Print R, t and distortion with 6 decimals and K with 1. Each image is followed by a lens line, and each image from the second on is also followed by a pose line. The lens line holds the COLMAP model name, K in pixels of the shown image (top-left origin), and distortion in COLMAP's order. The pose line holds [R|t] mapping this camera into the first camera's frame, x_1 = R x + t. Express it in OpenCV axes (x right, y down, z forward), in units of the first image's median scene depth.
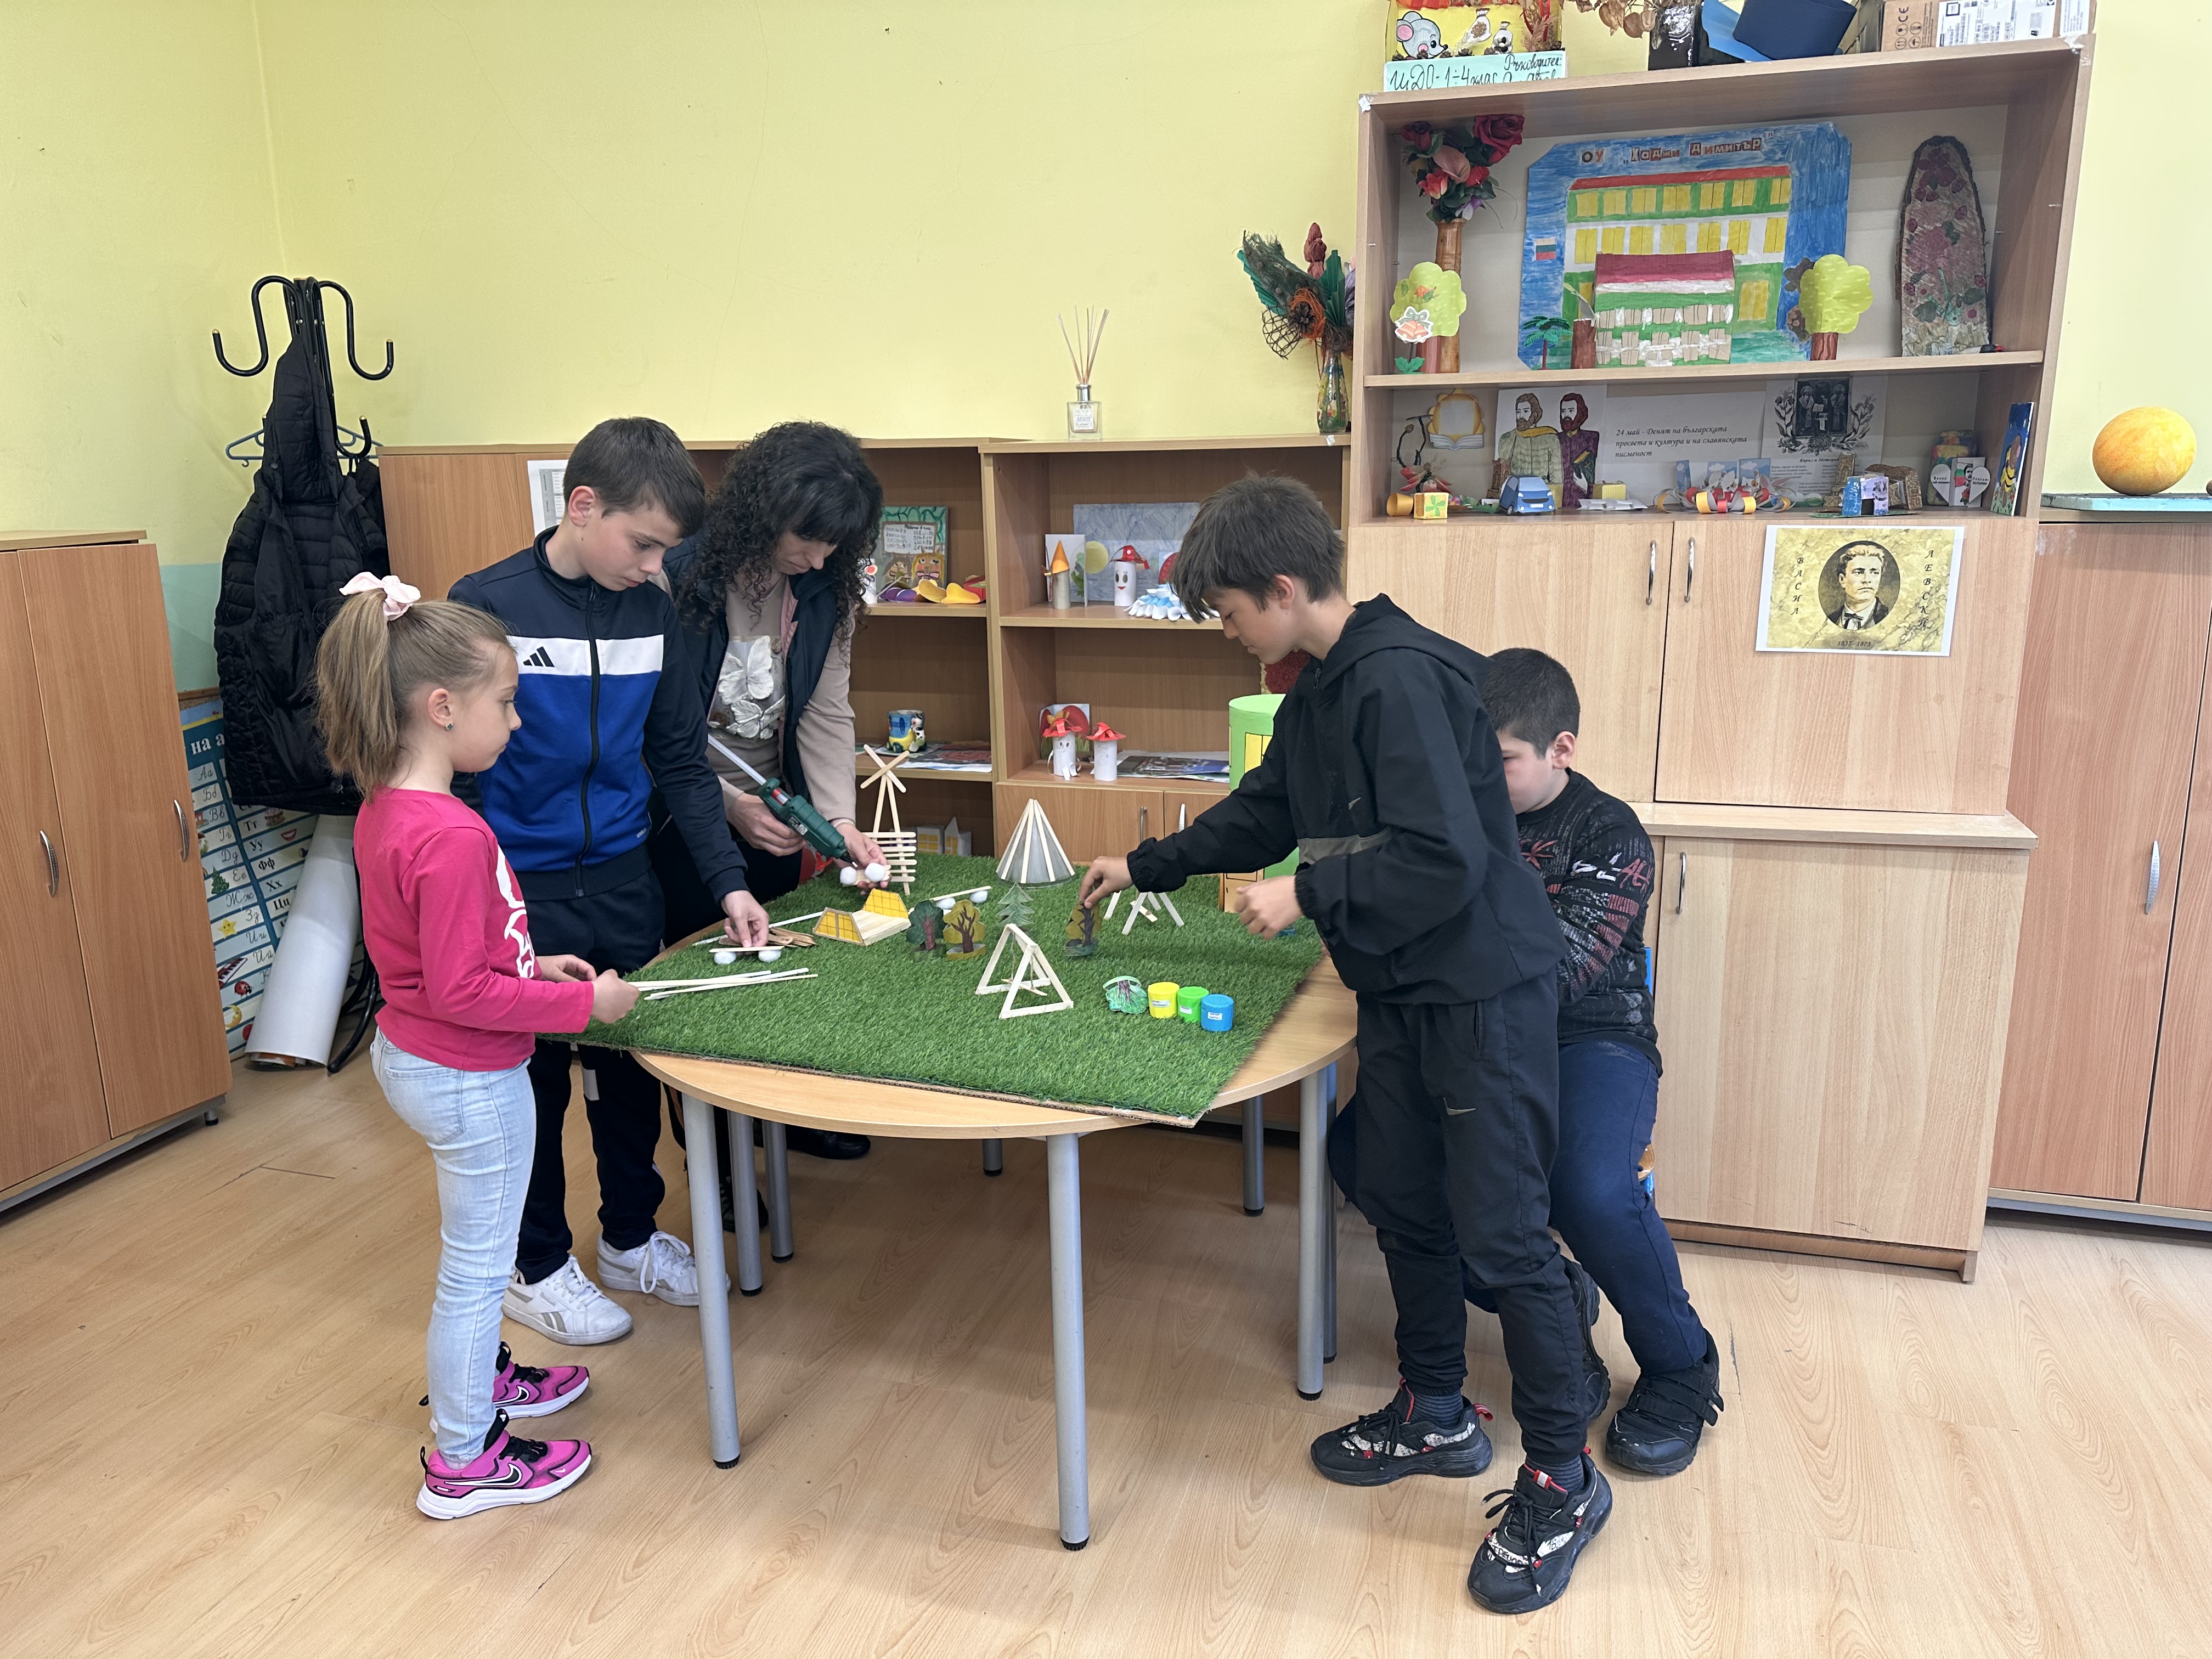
lens RADIAL K [[1638.6, 0, 1106.0], [0, 1638.6, 829.5], [0, 0, 1]] dist [0.083926, -0.075308]
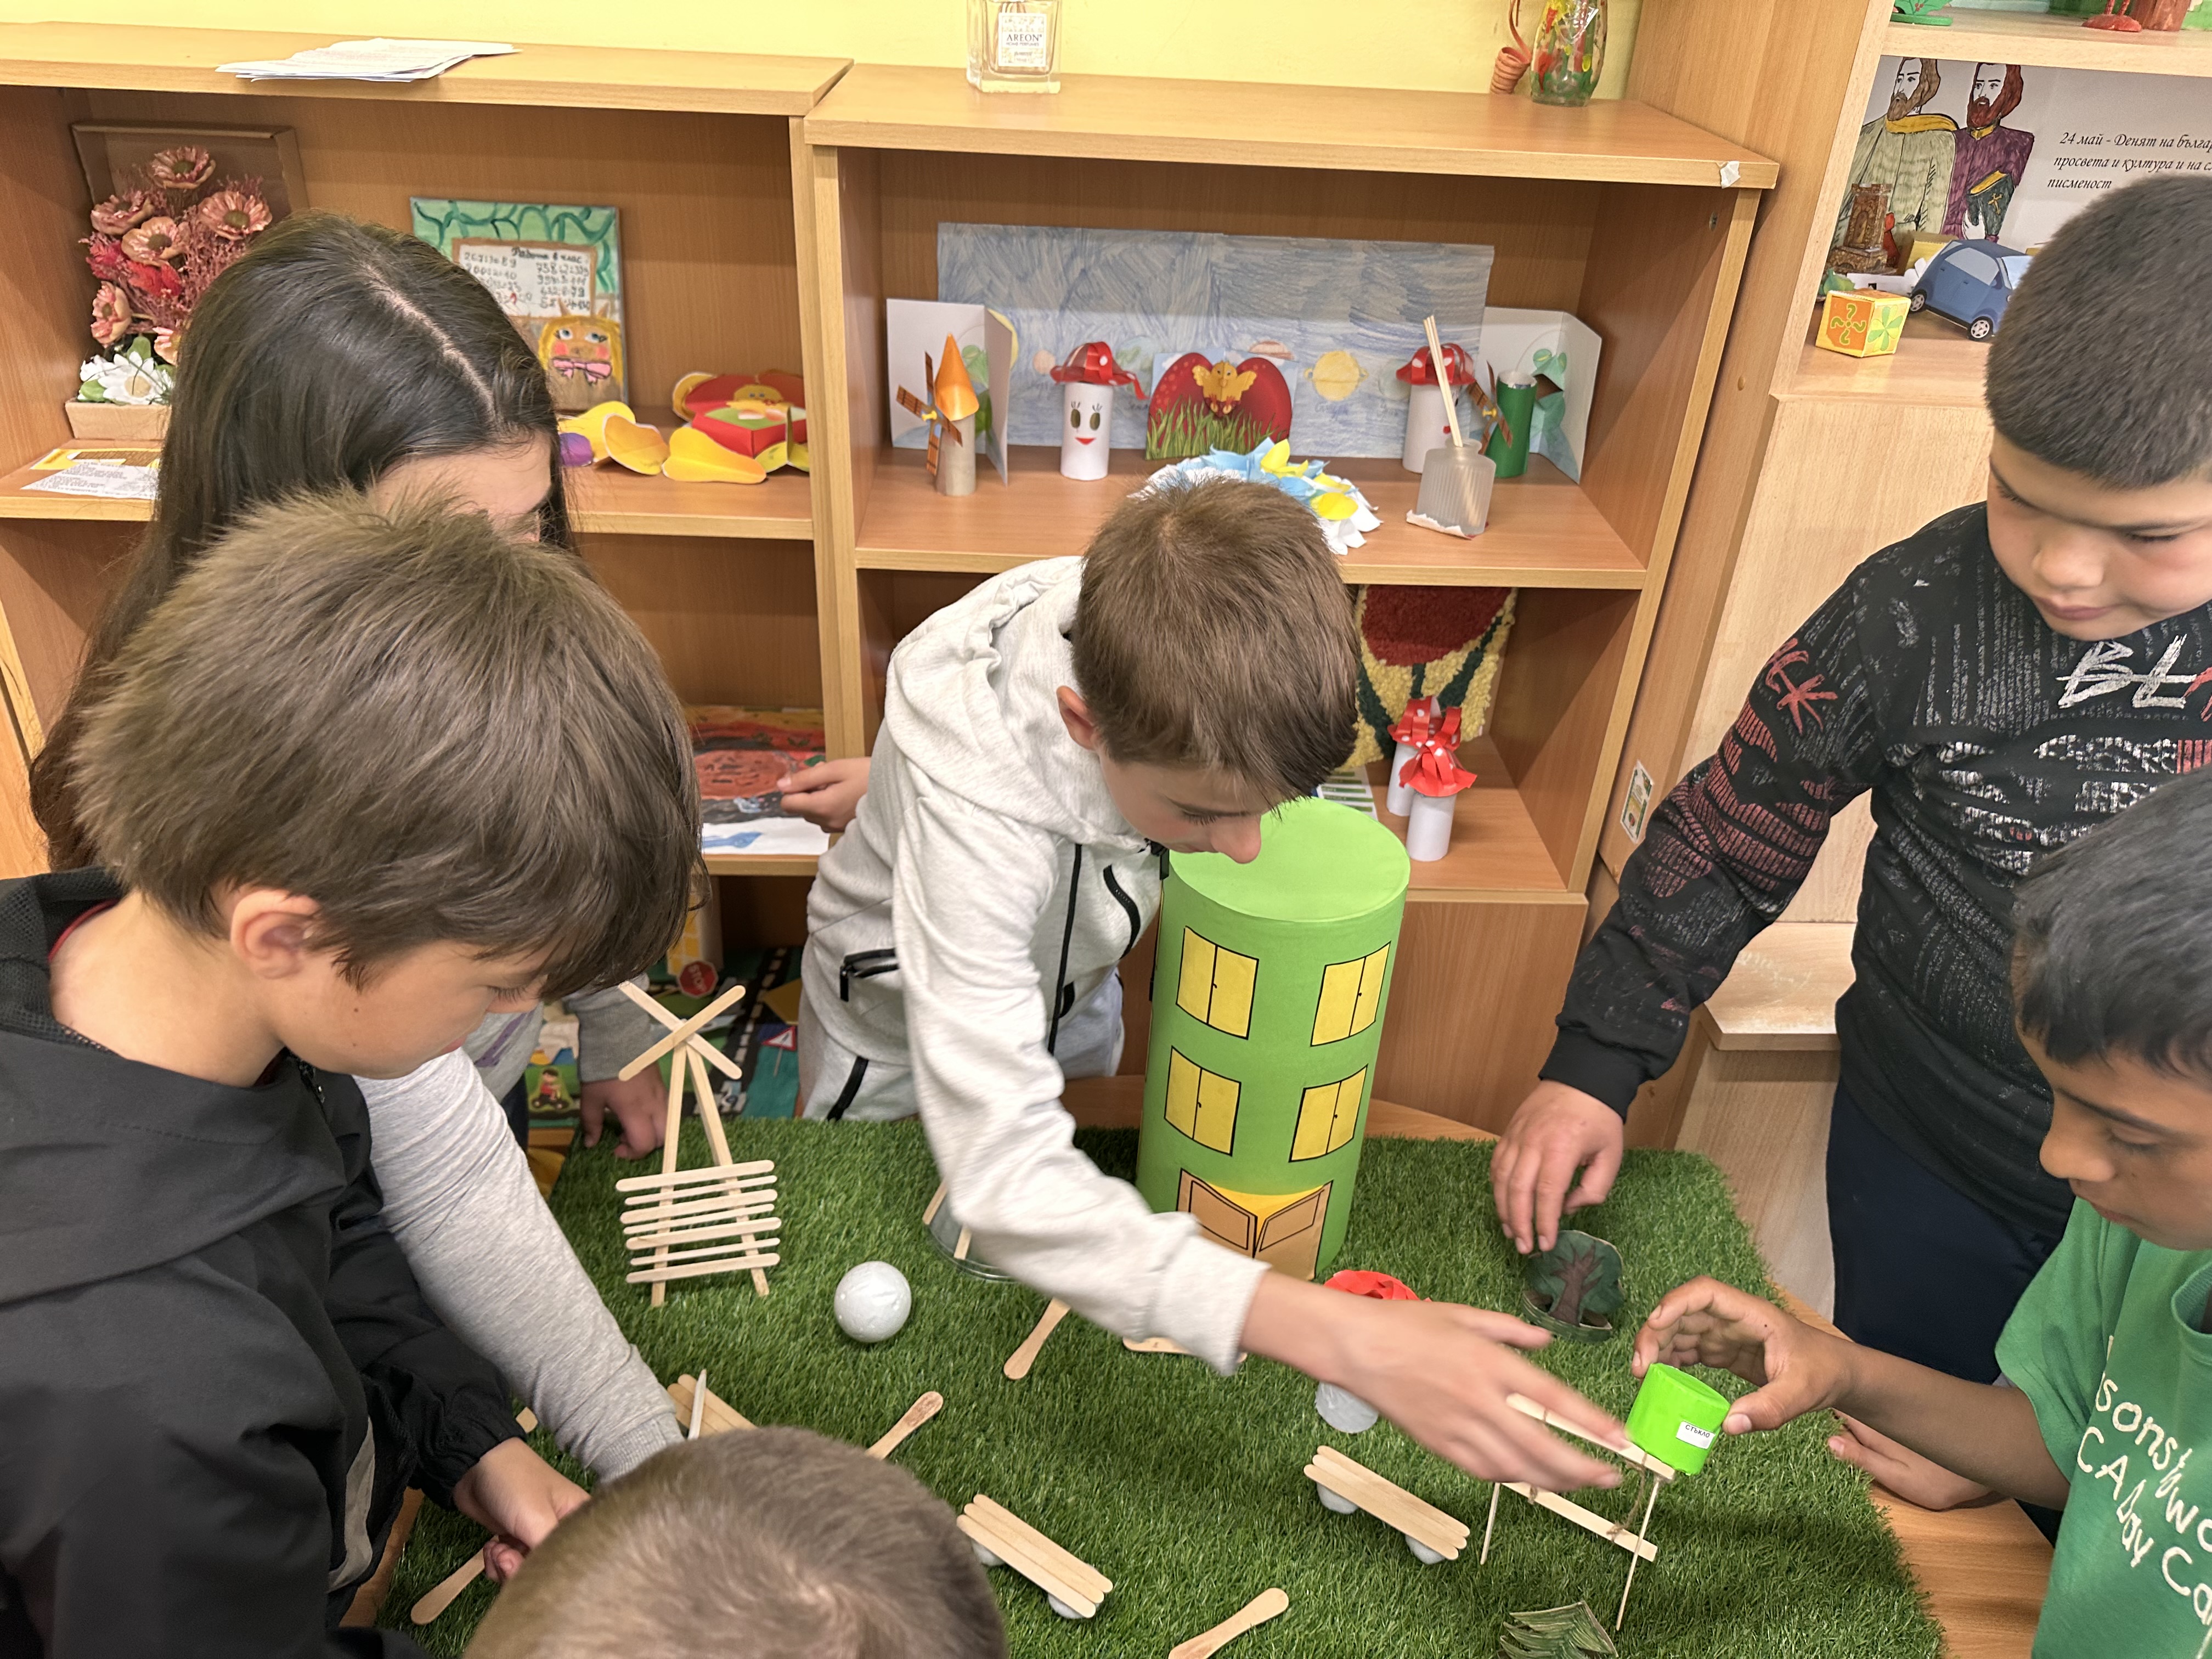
lens RADIAL K [[1667.2, 0, 1119.7], [0, 1667.2, 826.7], [0, 0, 1]] dist [-0.005680, 0.003990]
pose [[0.933628, -0.113032, 0.339944, -0.166245], [0.011540, 0.957917, 0.286814, -0.195517], [-0.358057, -0.263854, 0.895643, 0.617933]]
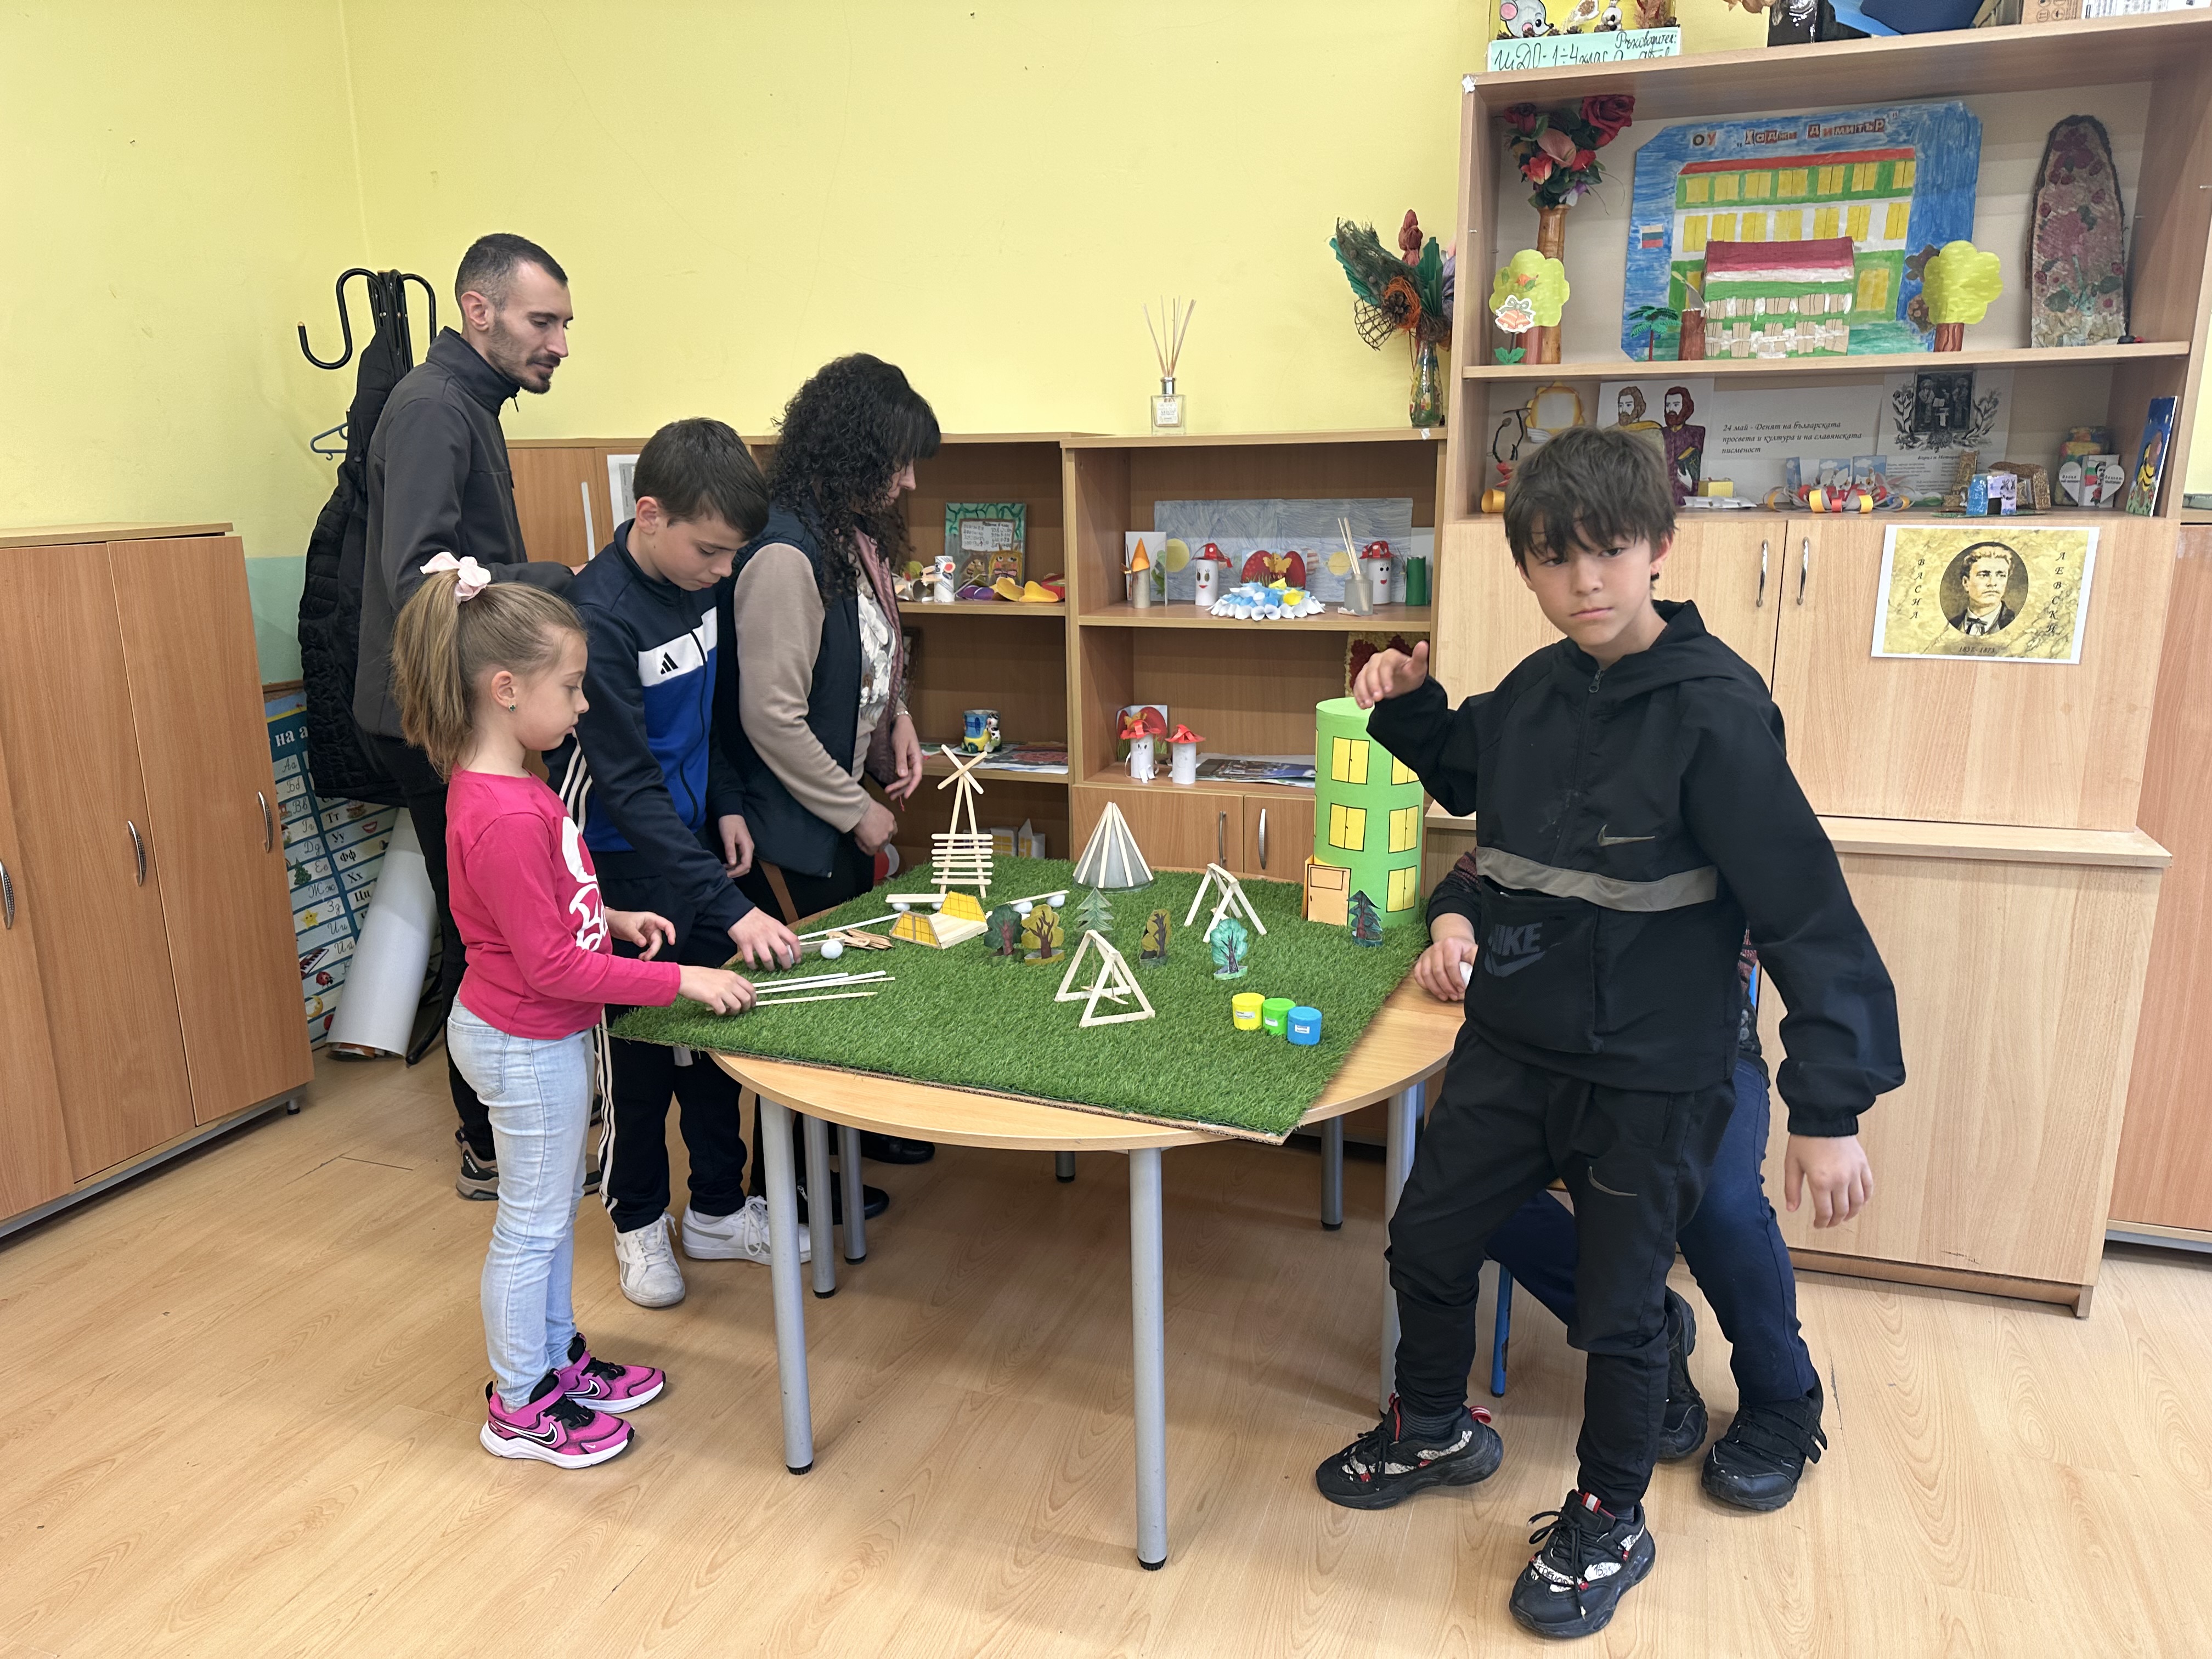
lens RADIAL K [[1634.4, 0, 1100.2], [0, 1634.4, 854.1], [0, 0, 1]] dist [0.071255, -0.049693]
pose [[0.999127, 0.013681, -0.039469, -0.012460], [-0.013095, 0.999801, 0.015068, -0.002072], [0.039668, -0.014538, 0.999107, 0.022554]]
